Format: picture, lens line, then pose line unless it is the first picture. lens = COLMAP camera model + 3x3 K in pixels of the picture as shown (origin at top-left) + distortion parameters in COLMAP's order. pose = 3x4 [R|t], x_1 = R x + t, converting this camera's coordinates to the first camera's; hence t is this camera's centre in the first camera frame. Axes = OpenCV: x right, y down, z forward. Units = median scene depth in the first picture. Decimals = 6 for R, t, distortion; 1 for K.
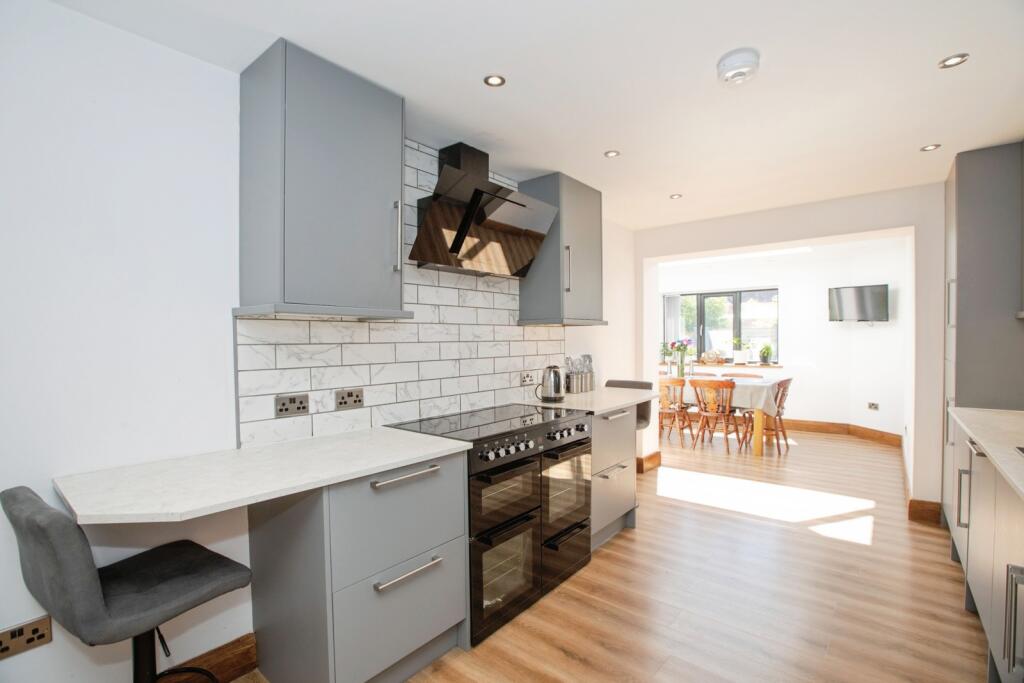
lens RADIAL K [[469.6, 0, 505.3], [0, 469.6, 344.1], [0, 0, 1]] dist [-0.002192, -0.000301]
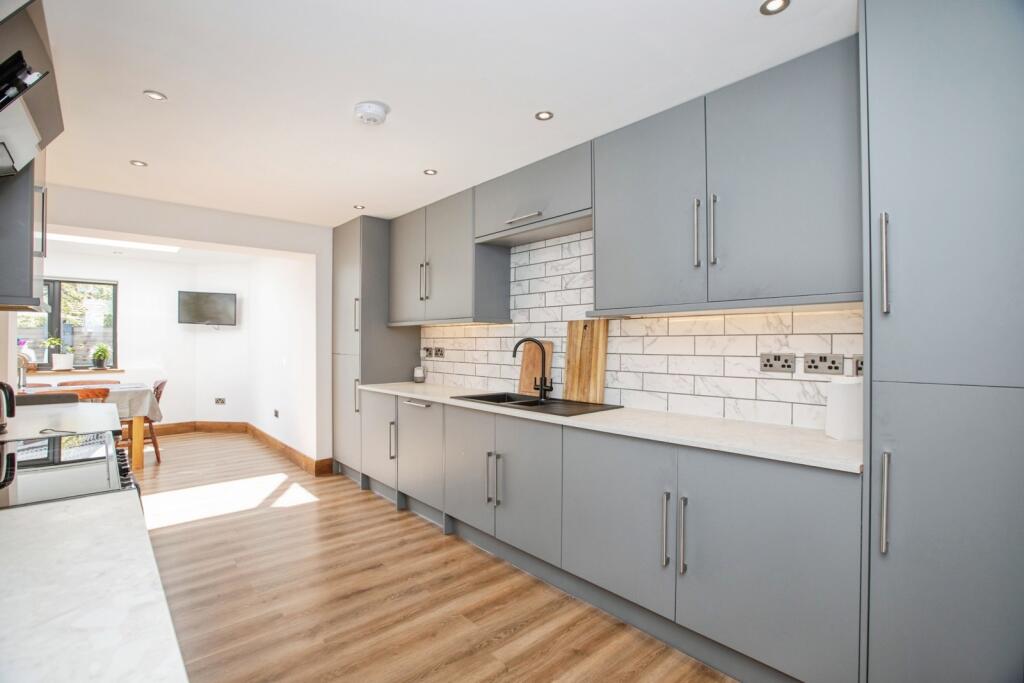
lens RADIAL K [[469.6, 0, 504.9], [0, 469.6, 342.9], [0, 0, 1]] dist [-0.002192, -0.000301]
pose [[0.170027, 0.006677, 0.985417, -0.222486], [0.004567, 0.999961, -0.007564, 0.006277], [-0.985429, 0.005787, 0.169989, 0.154920]]
